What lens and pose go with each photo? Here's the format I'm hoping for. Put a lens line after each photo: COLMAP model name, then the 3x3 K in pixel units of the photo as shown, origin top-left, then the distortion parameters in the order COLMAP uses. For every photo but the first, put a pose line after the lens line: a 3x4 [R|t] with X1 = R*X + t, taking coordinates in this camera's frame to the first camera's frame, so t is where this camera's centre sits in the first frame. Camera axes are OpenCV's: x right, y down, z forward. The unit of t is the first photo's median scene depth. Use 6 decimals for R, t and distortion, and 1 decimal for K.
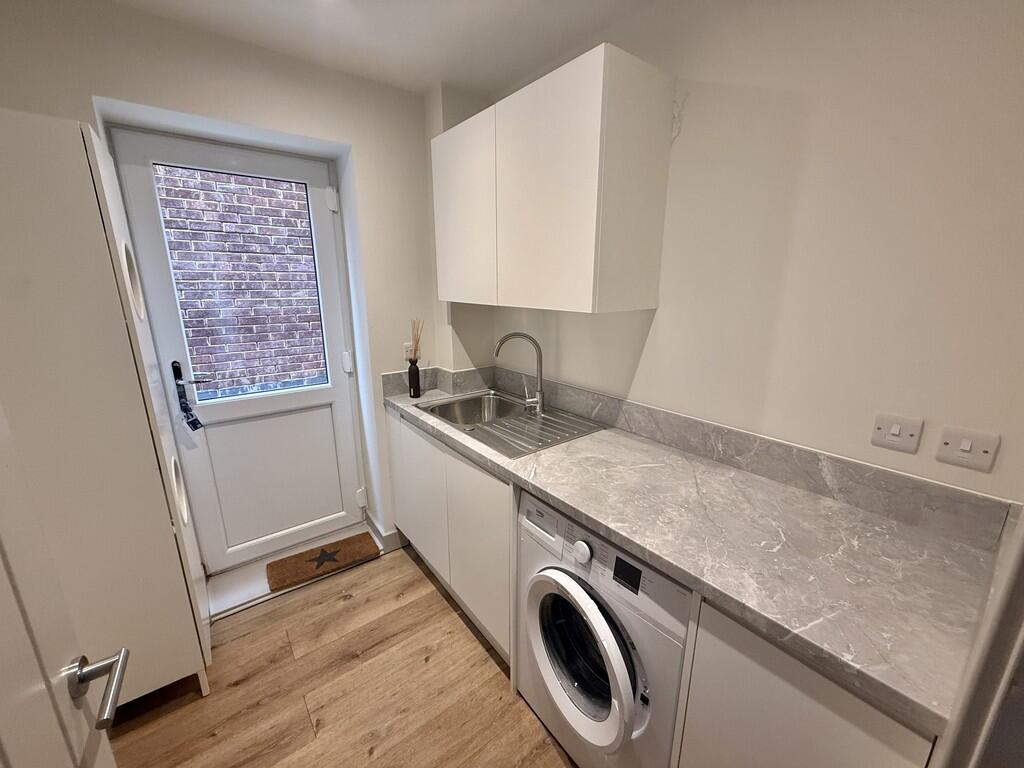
lens RADIAL K [[406.0, 0, 508.7], [0, 406.0, 384.5], [0, 0, 1]] dist [0.001848, -0.000006]
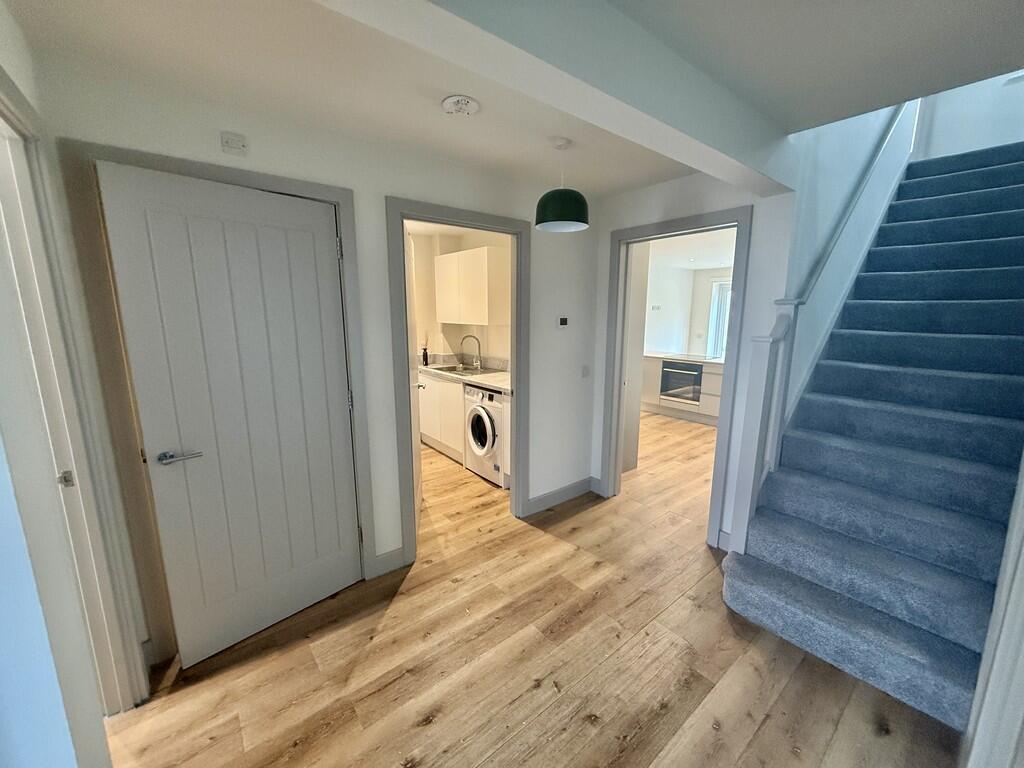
lens RADIAL K [[406.0, 0, 511.8], [0, 406.0, 384.7], [0, 0, 1]] dist [0.001848, -0.000006]
pose [[0.999718, 0.003026, 0.023551, 0.206025], [-0.001441, 0.997750, -0.067031, 0.311987], [-0.023701, 0.066978, 0.997473, -1.338314]]
